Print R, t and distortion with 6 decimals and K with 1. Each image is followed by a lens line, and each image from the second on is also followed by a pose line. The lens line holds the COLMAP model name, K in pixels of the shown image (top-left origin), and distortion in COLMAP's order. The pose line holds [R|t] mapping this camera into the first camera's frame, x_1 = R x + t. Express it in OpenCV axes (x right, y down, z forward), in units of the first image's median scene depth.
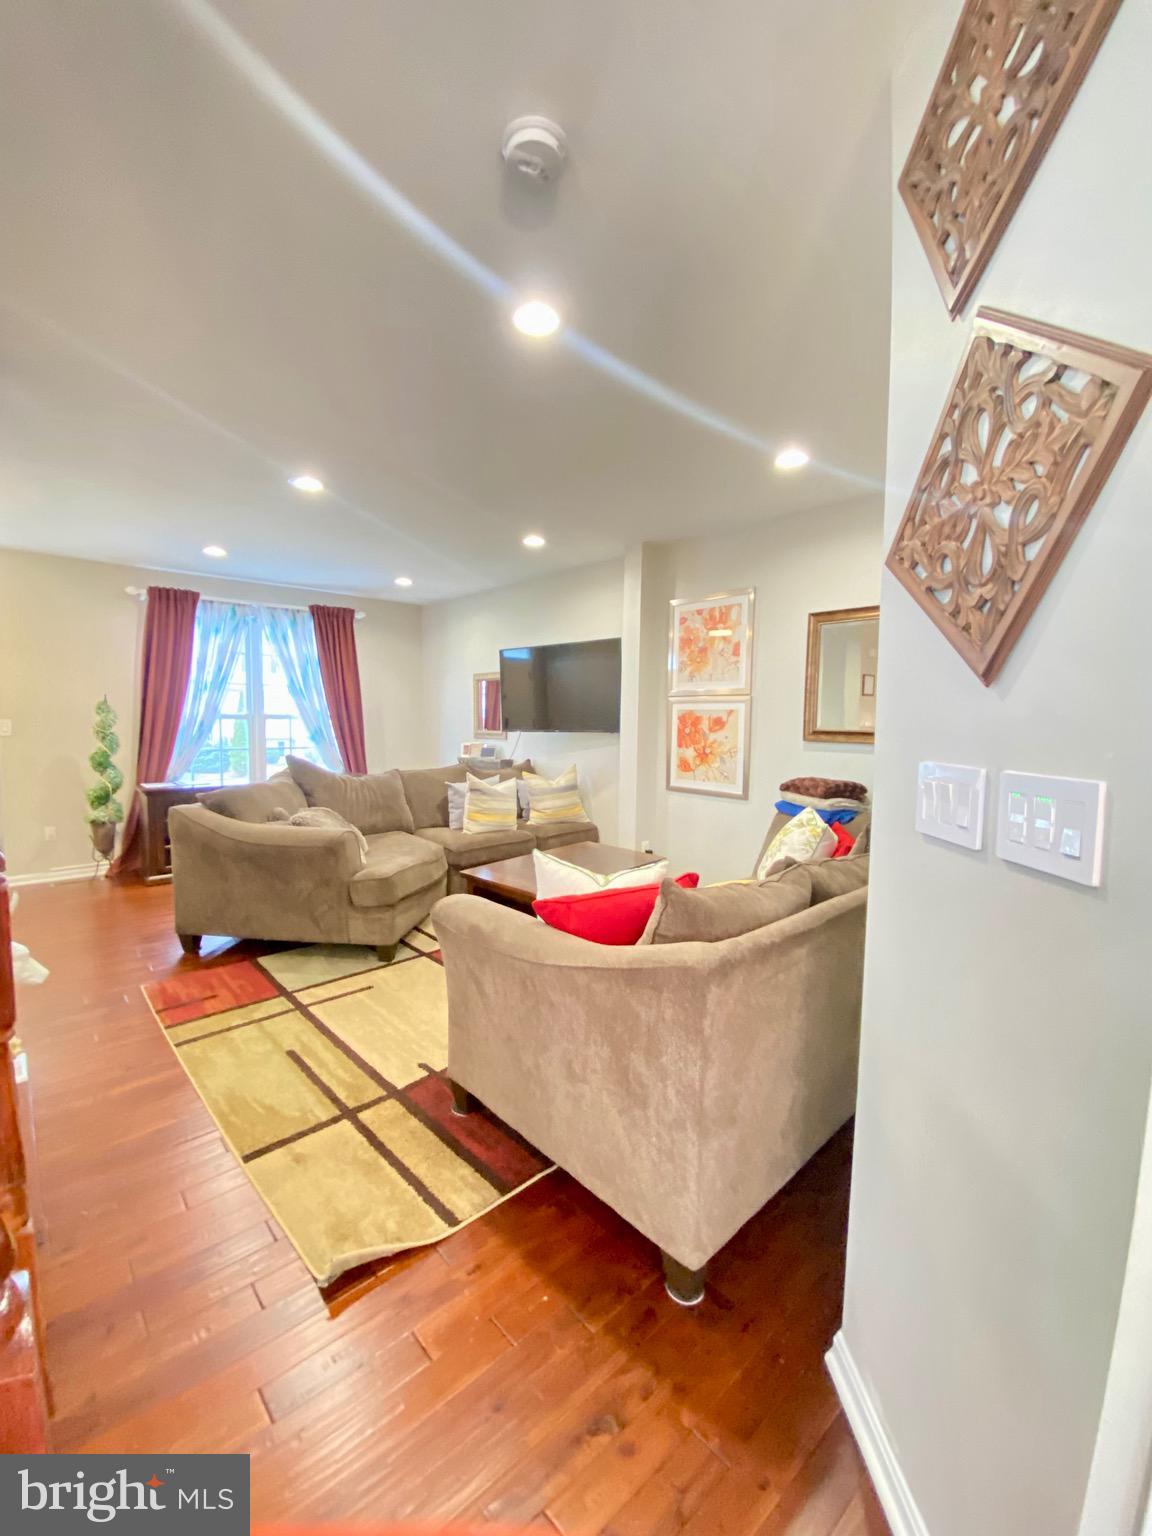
lens RADIAL K [[612.9, 0, 570.3], [0, 612.9, 763.1], [0, 0, 1]] dist [0.033750, -0.032303]
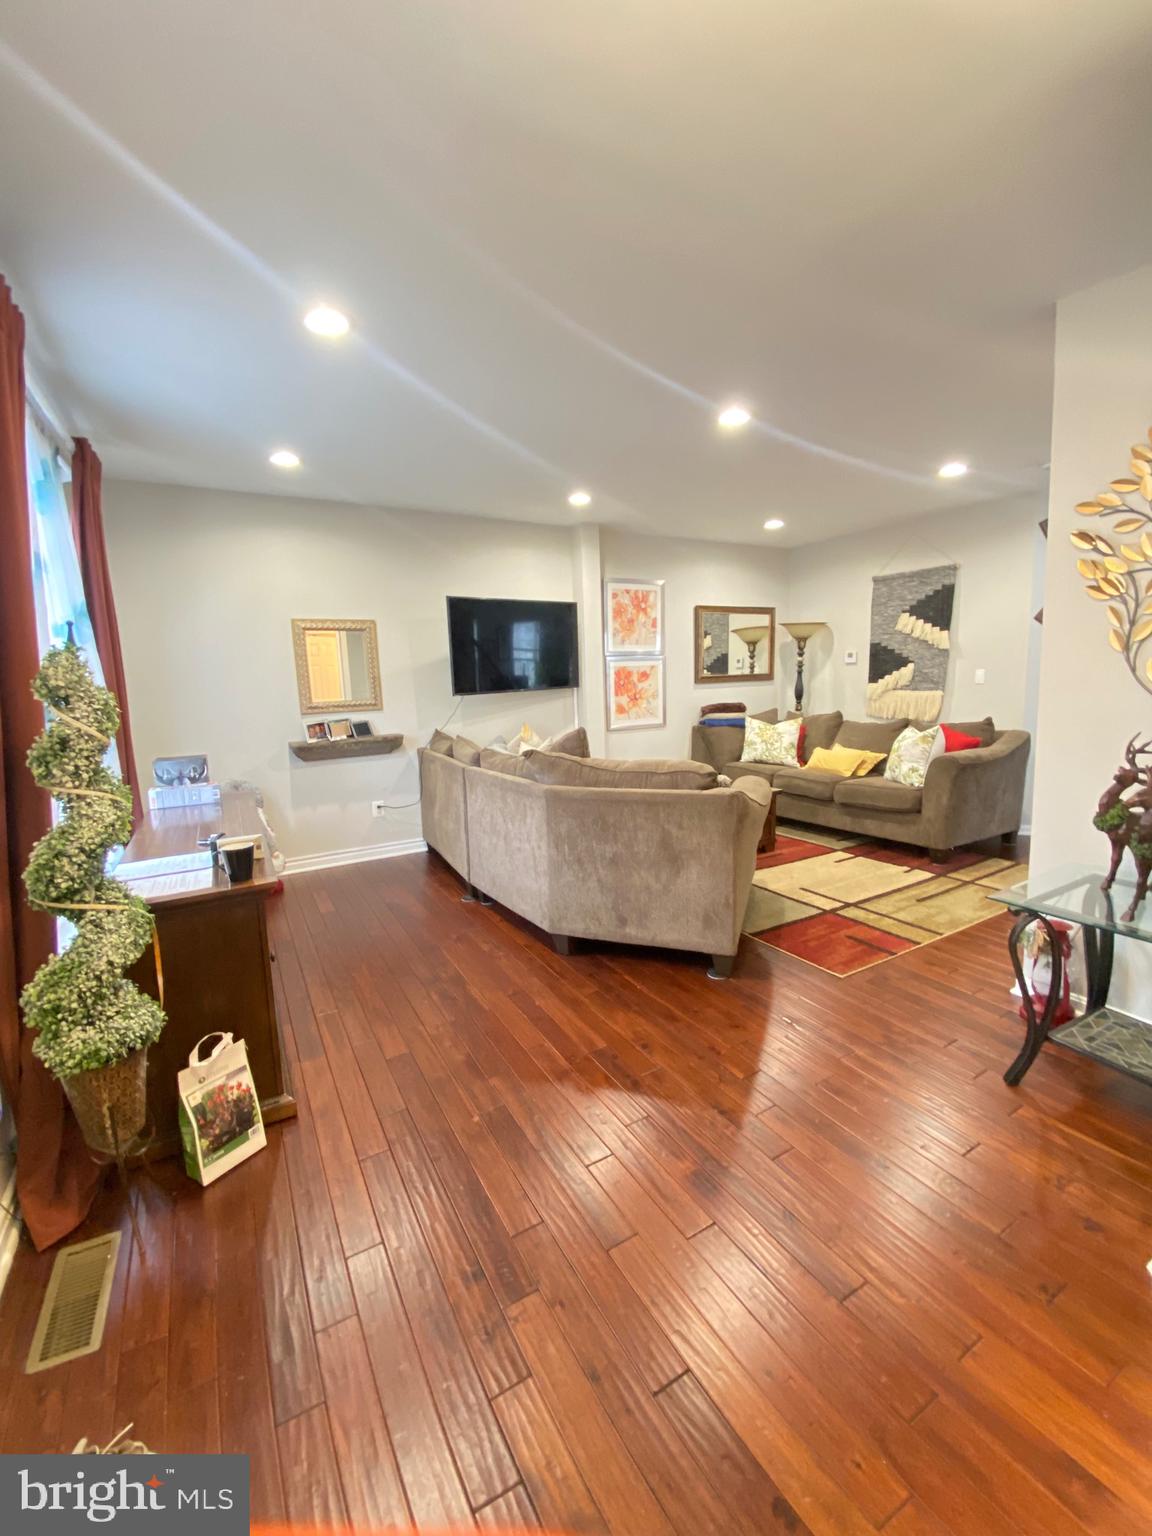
lens RADIAL K [[612.9, 0, 570.3], [0, 612.9, 763.1], [0, 0, 1]] dist [0.033750, -0.032303]
pose [[0.228241, -0.152006, 0.961665, -1.201228], [0.105426, 0.985788, 0.130798, -0.070921], [-0.967880, 0.071531, 0.241022, 0.867016]]
